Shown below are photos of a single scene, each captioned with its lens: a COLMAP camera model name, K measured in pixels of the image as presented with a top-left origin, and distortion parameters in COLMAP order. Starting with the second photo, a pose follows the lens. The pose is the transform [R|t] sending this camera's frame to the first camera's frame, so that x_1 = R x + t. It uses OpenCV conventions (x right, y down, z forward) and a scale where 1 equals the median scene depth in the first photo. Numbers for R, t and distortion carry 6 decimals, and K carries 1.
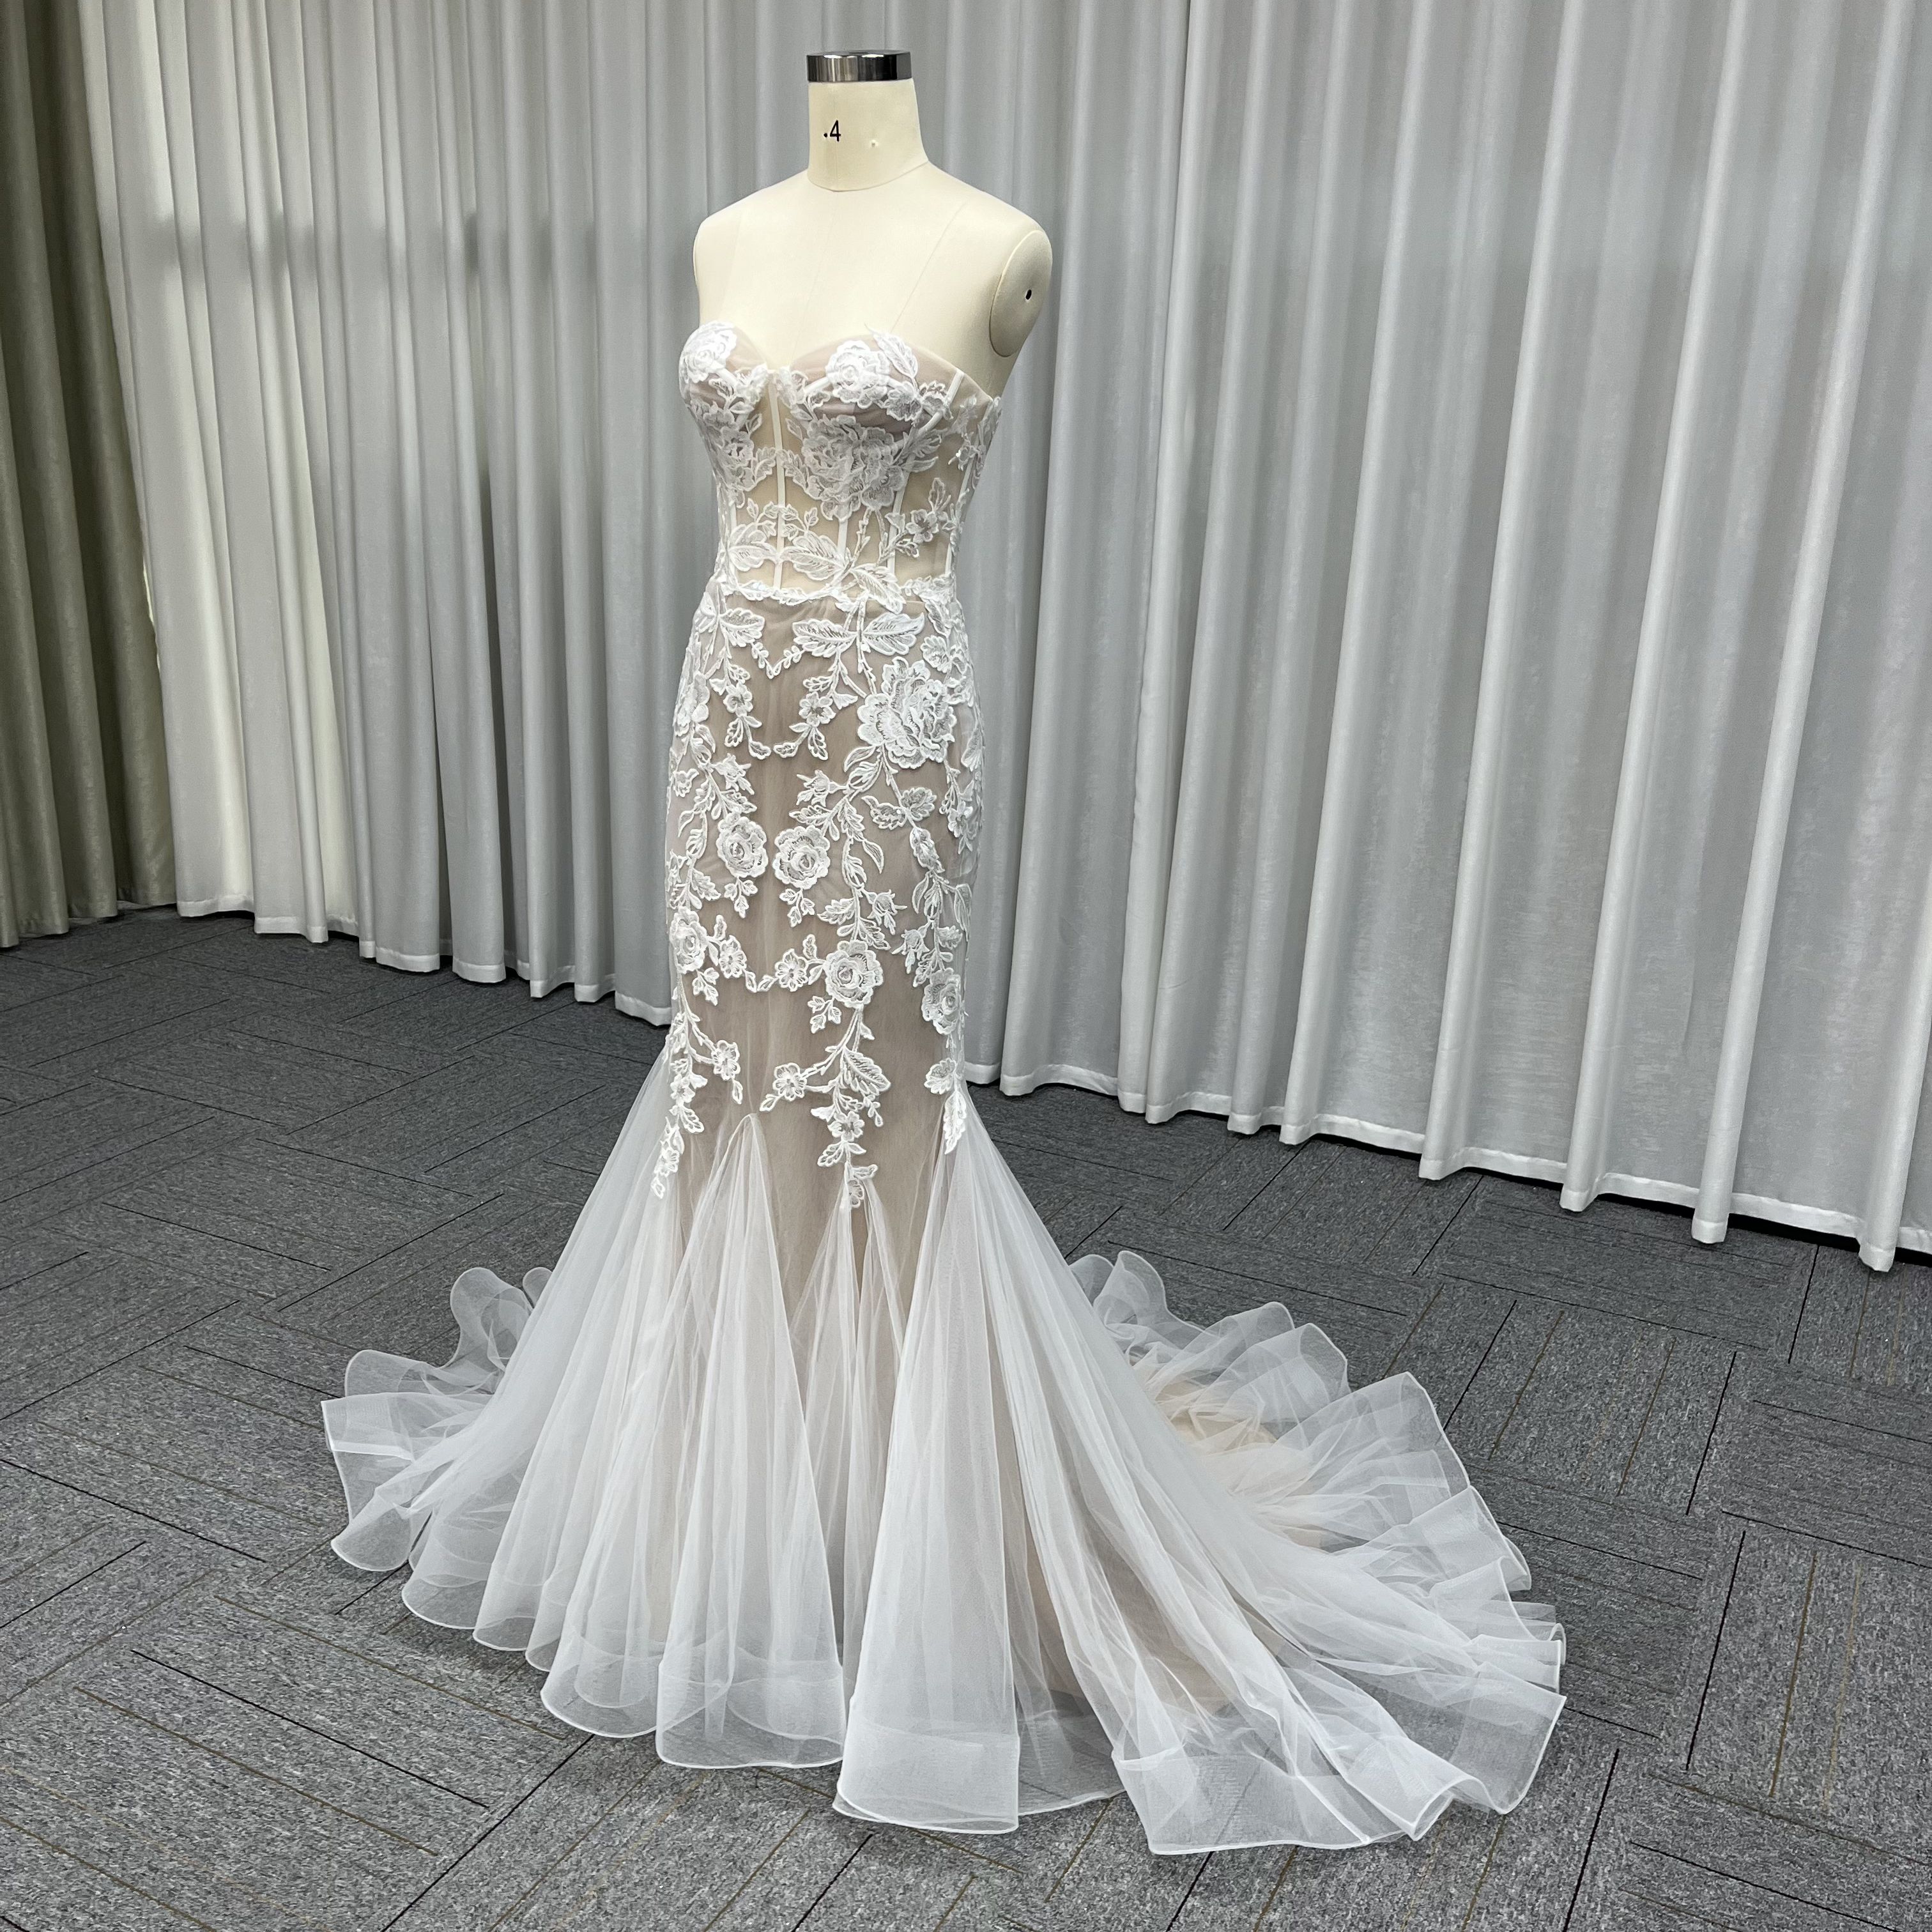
lens RADIAL K [[1763.8, 0, 1002.1], [0, 1763.8, 972.8], [0, 0, 1]] dist [0.004278, -0.001705]
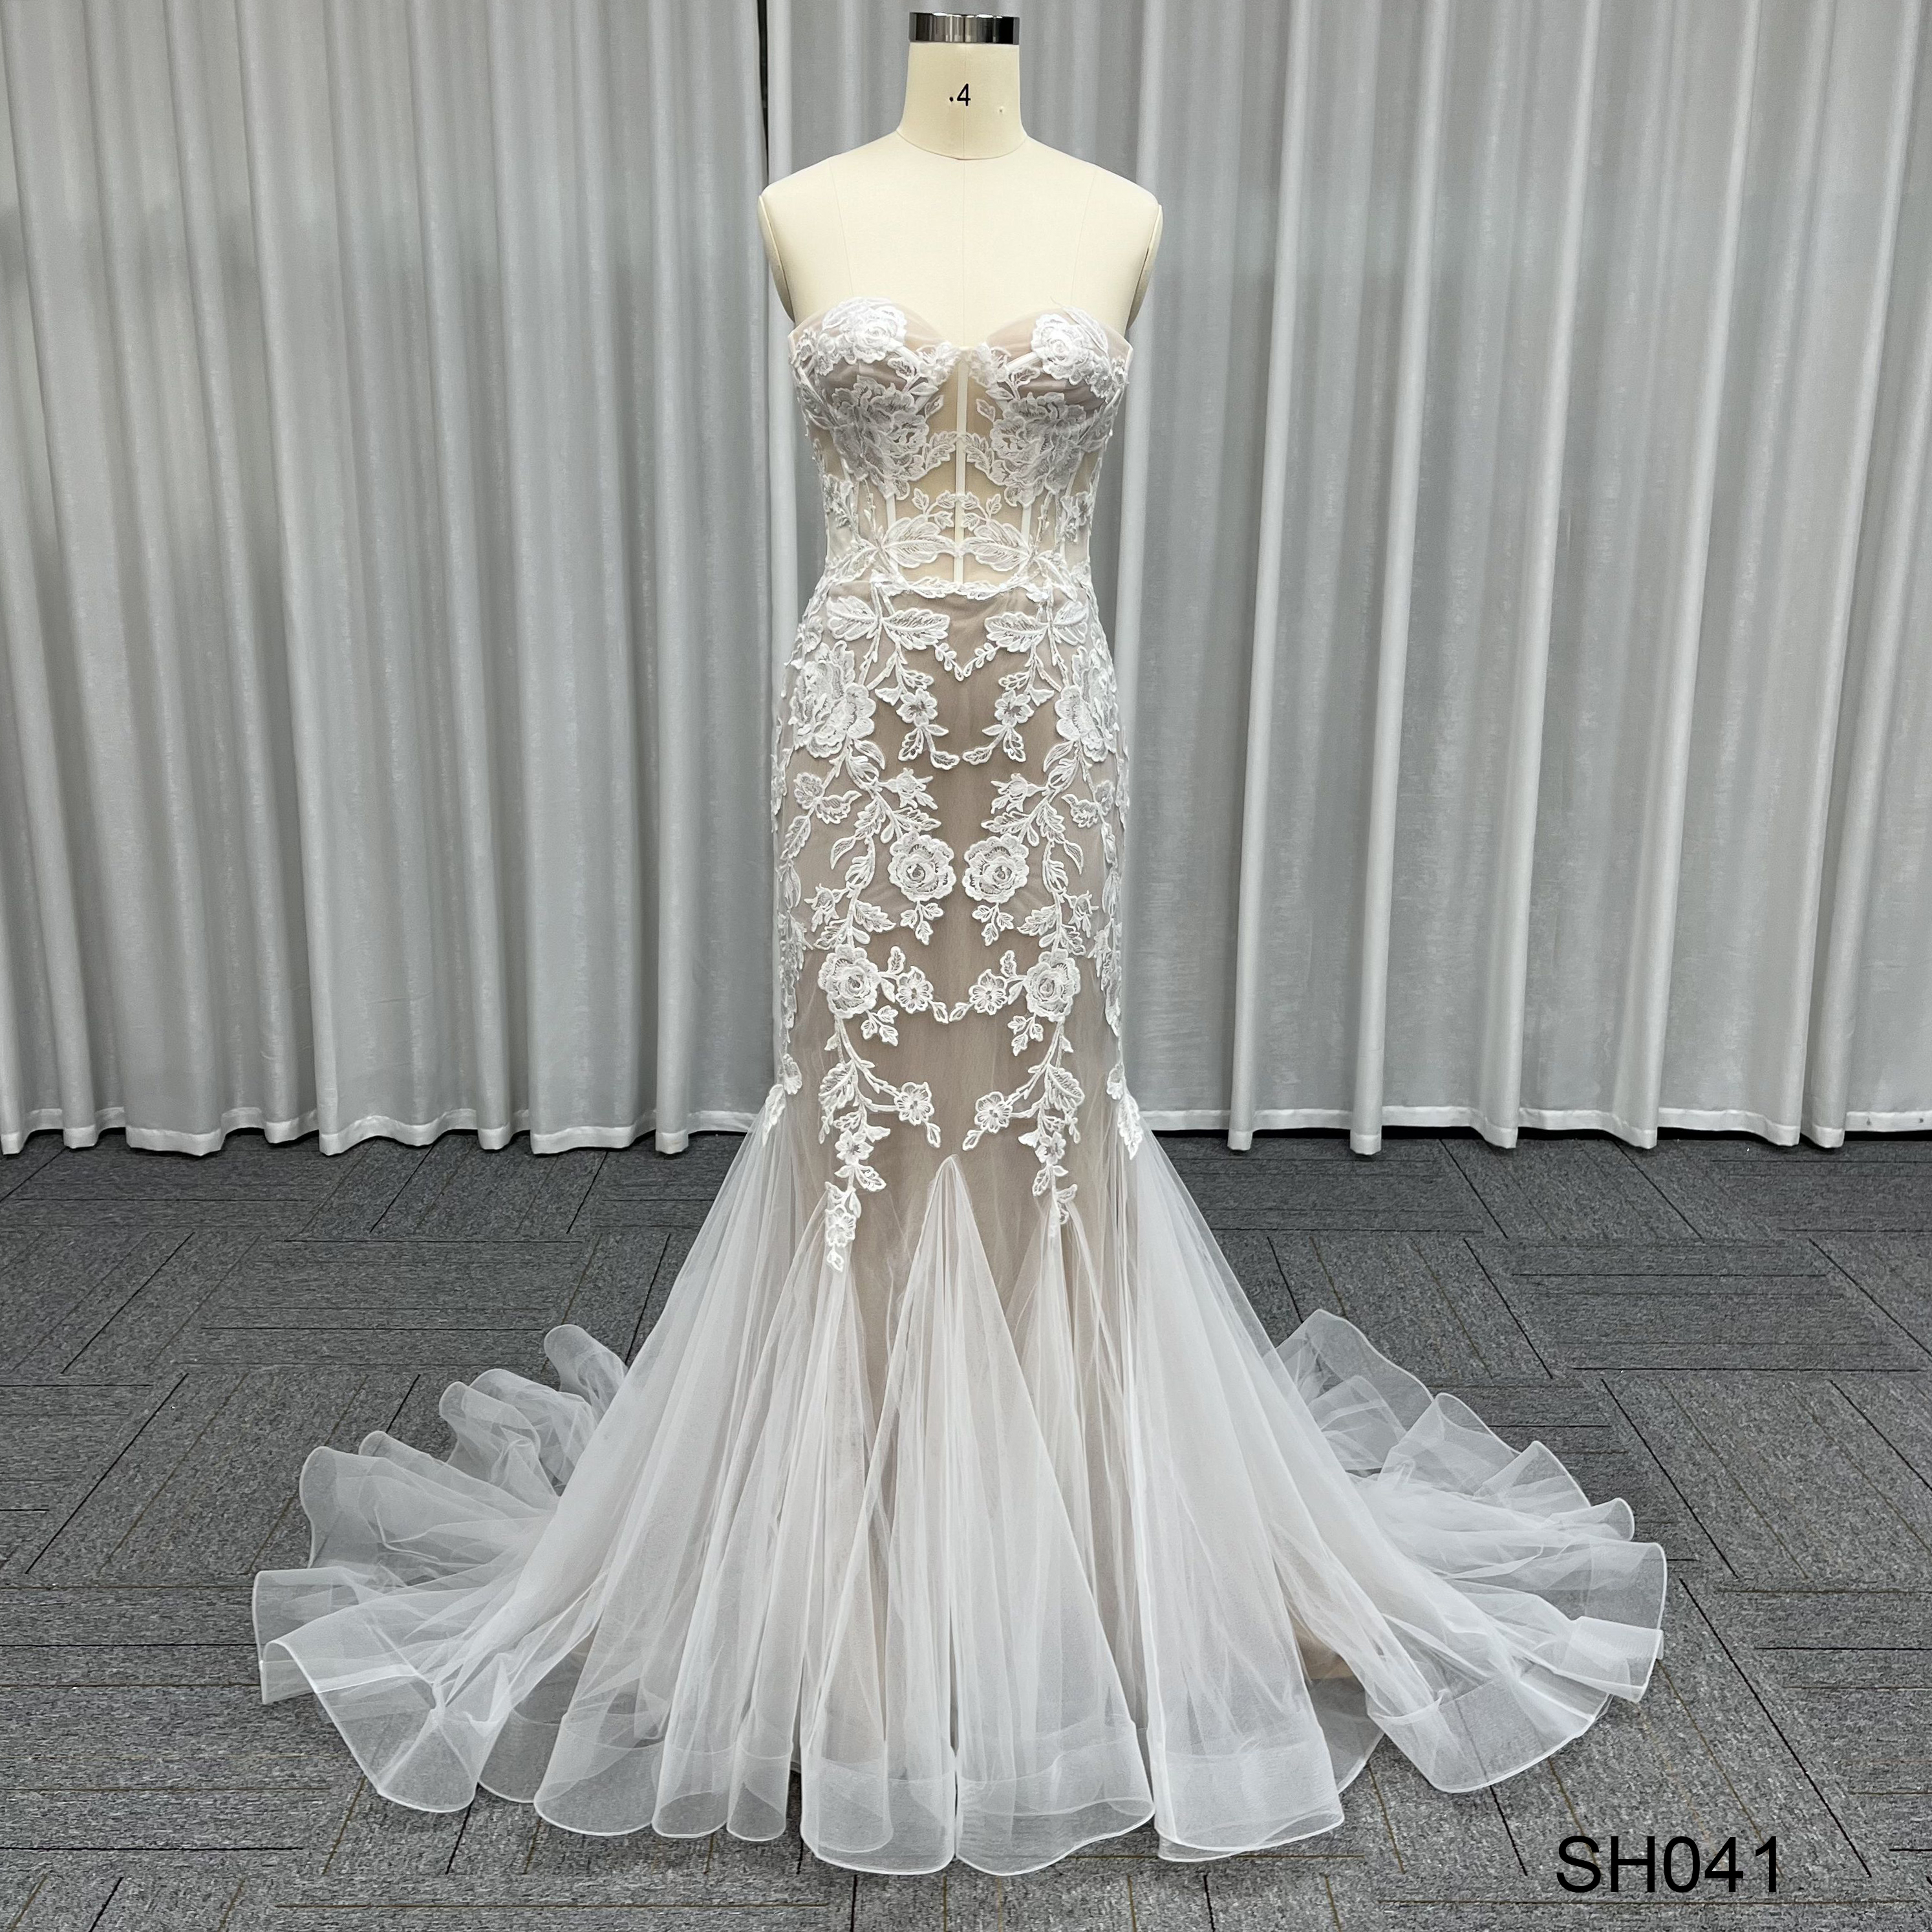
lens RADIAL K [[1779.2, 0, 963.1], [0, 1779.2, 972.8], [0, 0, 1]] dist [0.014606, -0.014056]
pose [[0.904903, -0.150444, 0.398142, -0.517207], [0.158908, 0.987222, 0.011867, -0.025646], [-0.394840, 0.052529, 0.917247, 0.146973]]
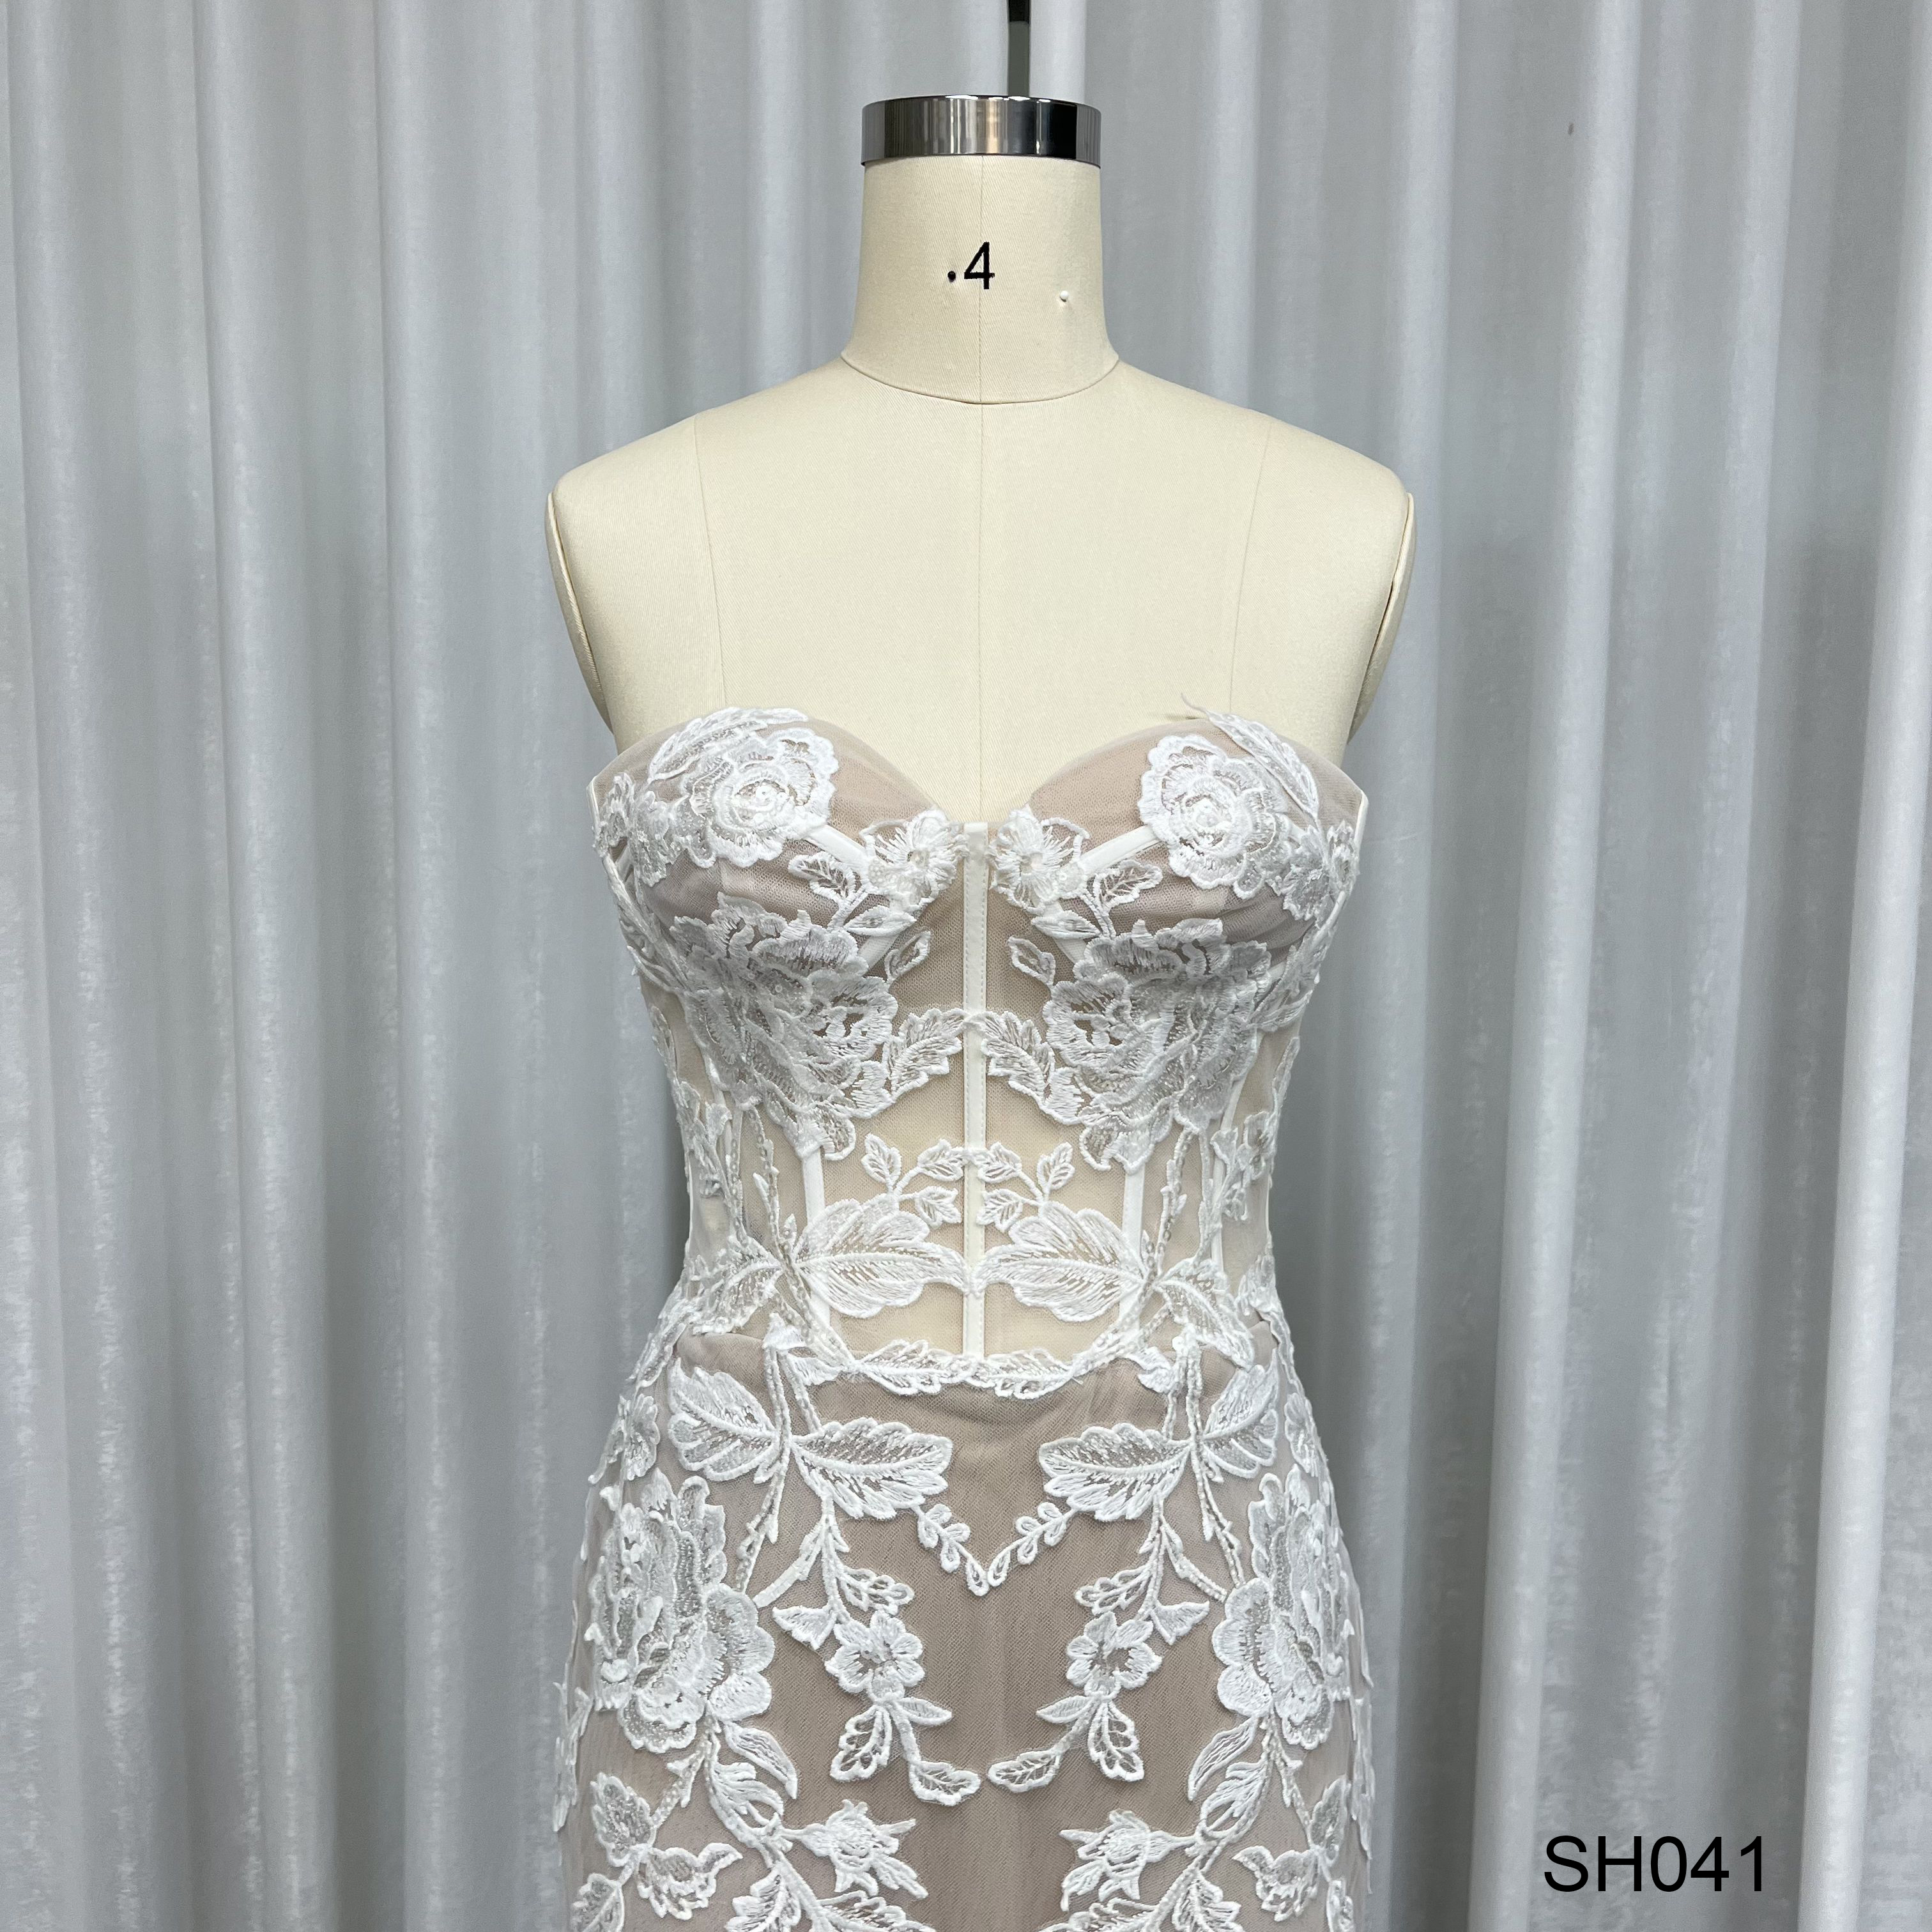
lens RADIAL K [[1922.8, 0, 953.9], [0, 1922.8, 956.2], [0, 0, 1]] dist [0.035754, -0.045741]
pose [[0.916216, -0.087314, 0.391056, -0.281105], [0.165616, 0.971221, -0.171175, -0.226025], [-0.364856, 0.221598, 0.904309, 0.589647]]
